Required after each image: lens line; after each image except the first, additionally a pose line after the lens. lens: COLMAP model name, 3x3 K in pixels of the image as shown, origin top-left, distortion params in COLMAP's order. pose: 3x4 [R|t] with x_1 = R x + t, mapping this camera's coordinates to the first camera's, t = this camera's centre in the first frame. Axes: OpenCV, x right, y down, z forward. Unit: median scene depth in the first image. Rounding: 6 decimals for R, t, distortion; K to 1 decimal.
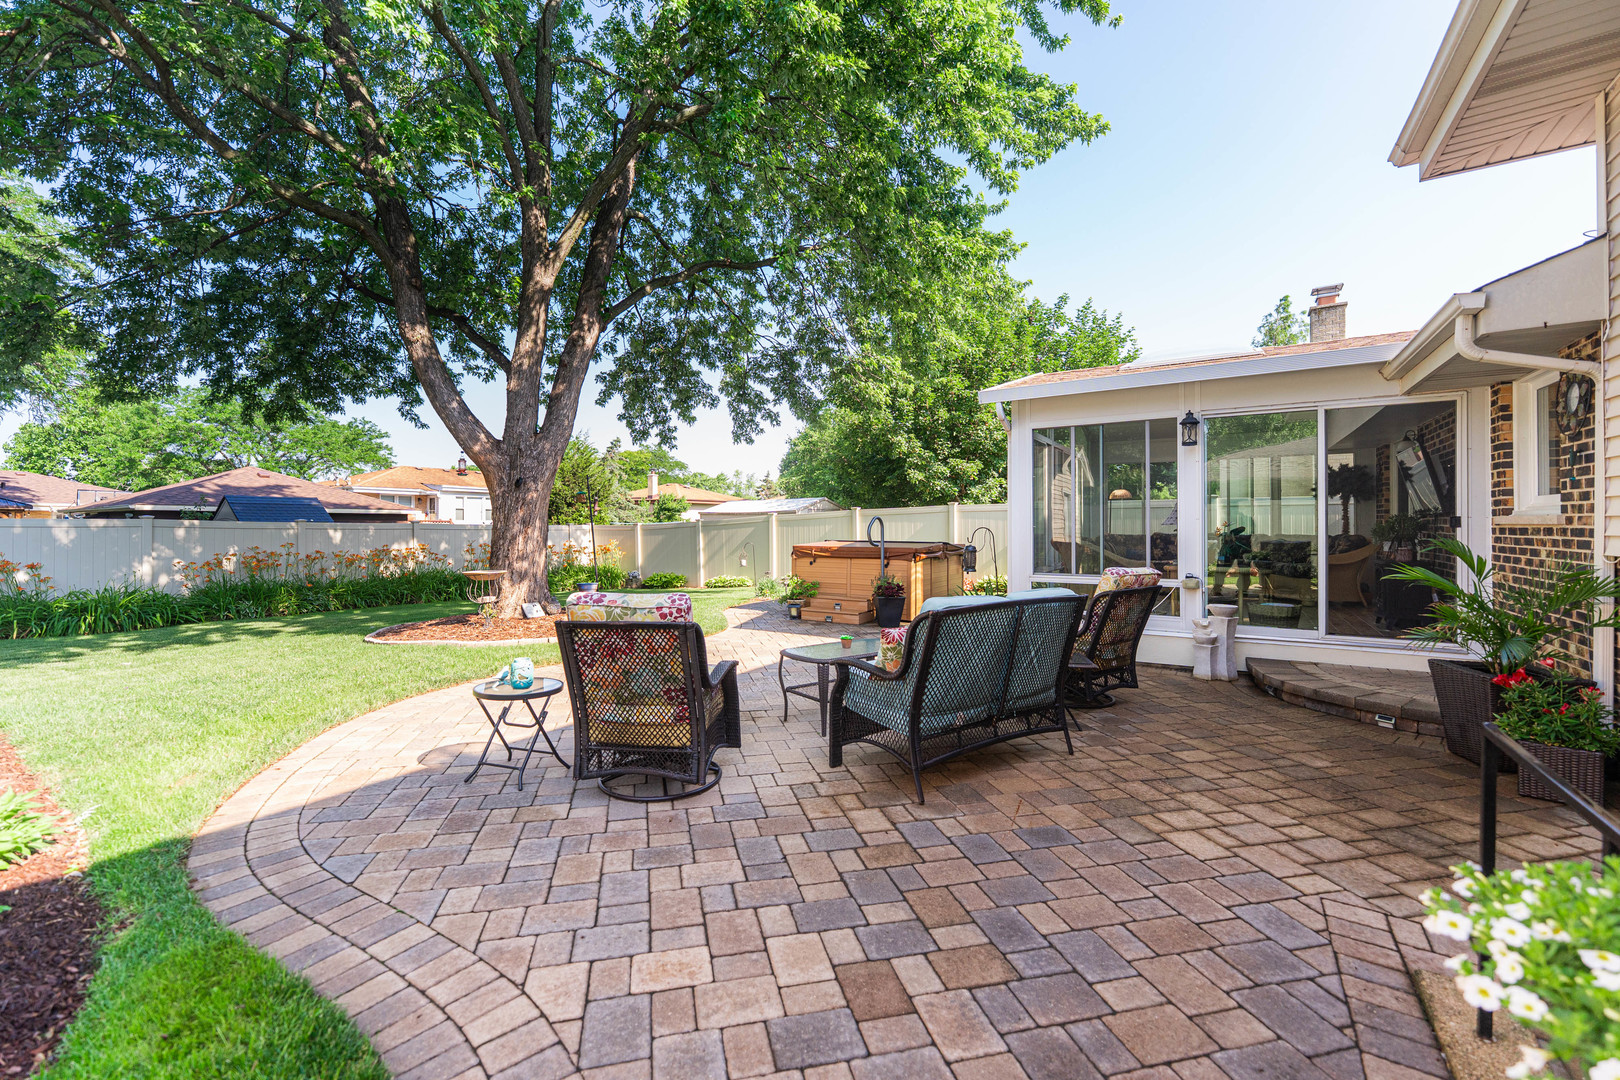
lens RADIAL K [[665.0, 0, 789.2], [0, 665.0, 527.4], [0, 0, 1]] dist [-0.004717, 0.002637]
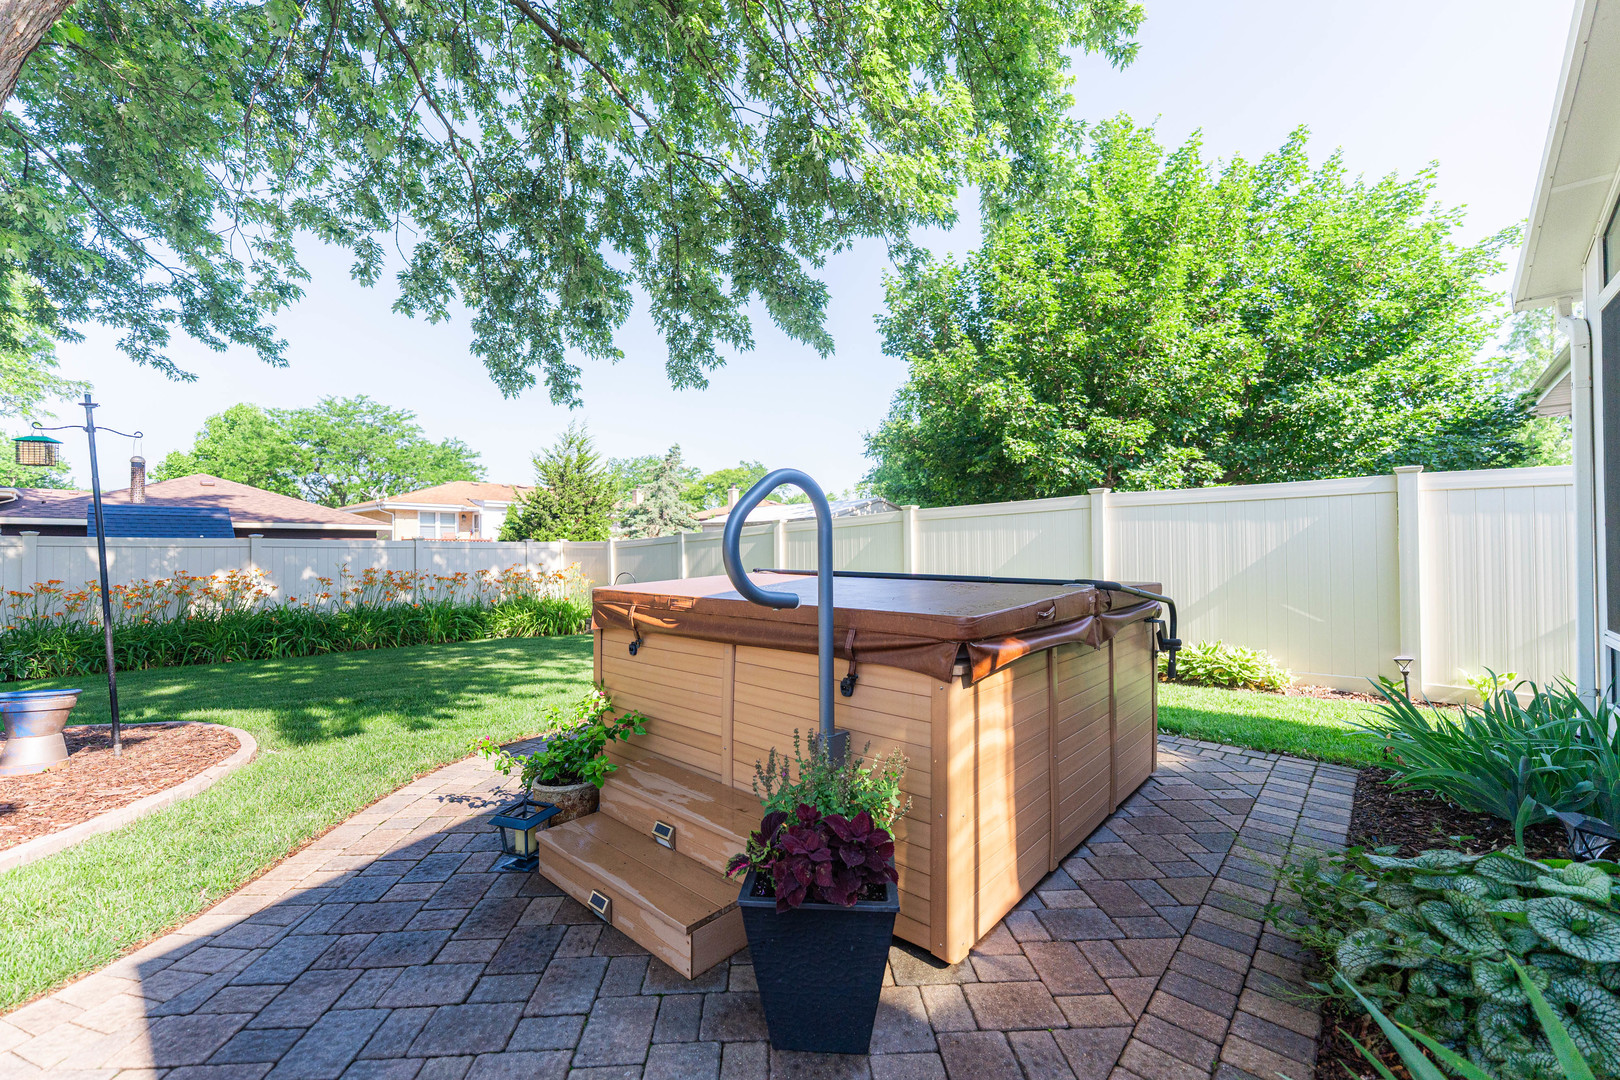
lens RADIAL K [[665.0, 0, 843.6], [0, 665.0, 537.3], [0, 0, 1]] dist [-0.004717, 0.002637]
pose [[0.995373, 0.002302, -0.096059, 0.144741], [-0.004400, 0.999756, -0.021632, 0.007326], [0.095985, 0.021954, 0.995141, 0.666915]]
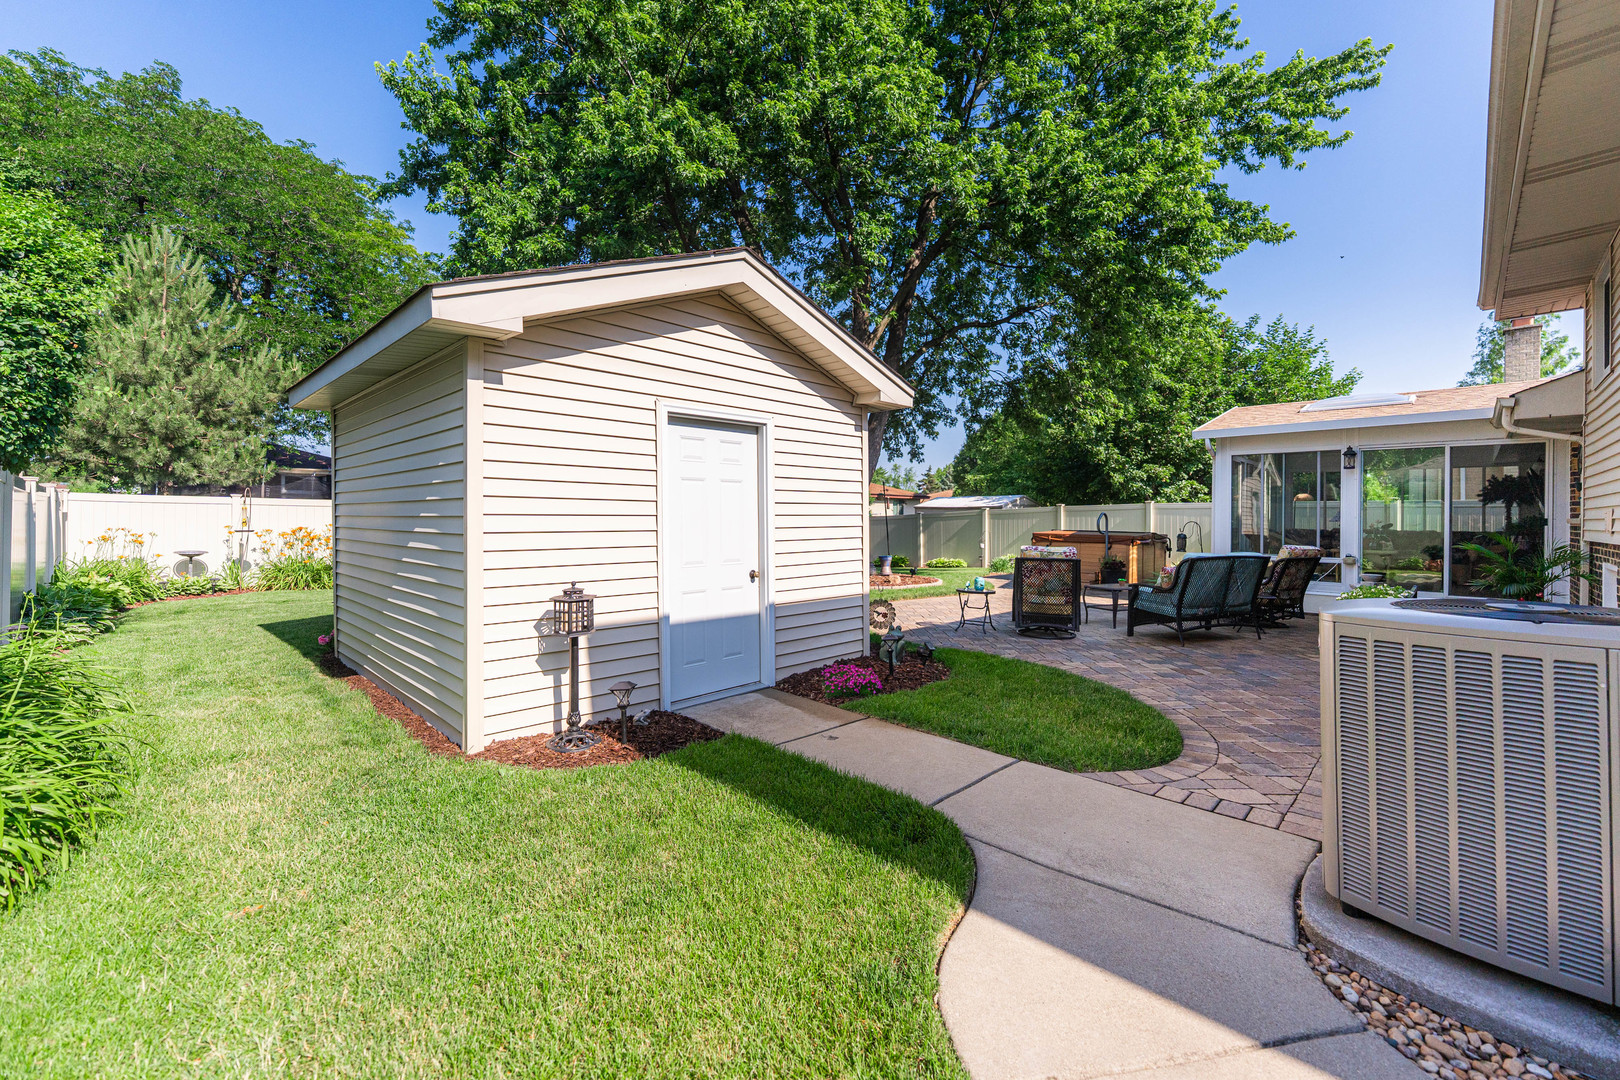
lens RADIAL K [[665.0, 0, 796.3], [0, 665.0, 517.5], [0, 0, 1]] dist [-0.004717, 0.002637]
pose [[0.978842, 0.014630, -0.204094, -0.181524], [-0.015204, 0.999884, -0.001247, 0.004315], [0.204052, 0.004324, 0.978951, -0.418290]]
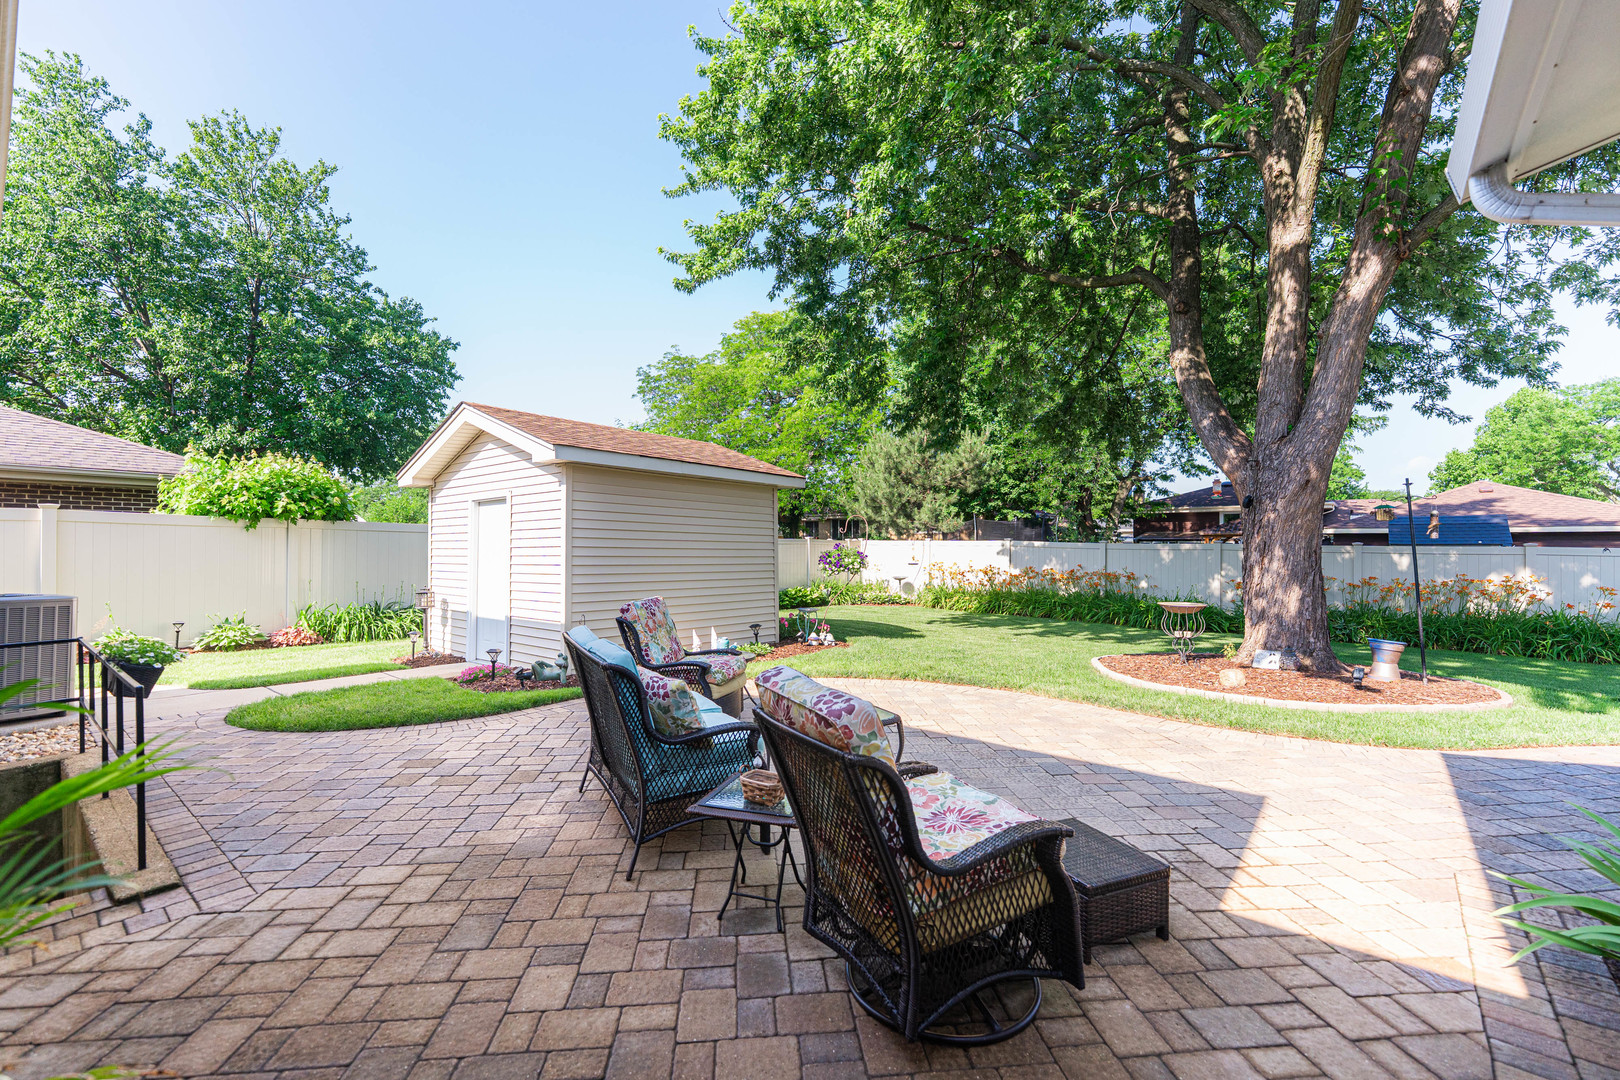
lens RADIAL K [[665.0, 0, 798.6], [0, 665.0, 553.1], [0, 0, 1]] dist [-0.004717, 0.002637]
pose [[-0.094958, 0.012587, -0.995402, 0.408824], [-0.003343, 0.999910, 0.012962, -0.011726], [0.995476, 0.004558, -0.094907, 0.450772]]
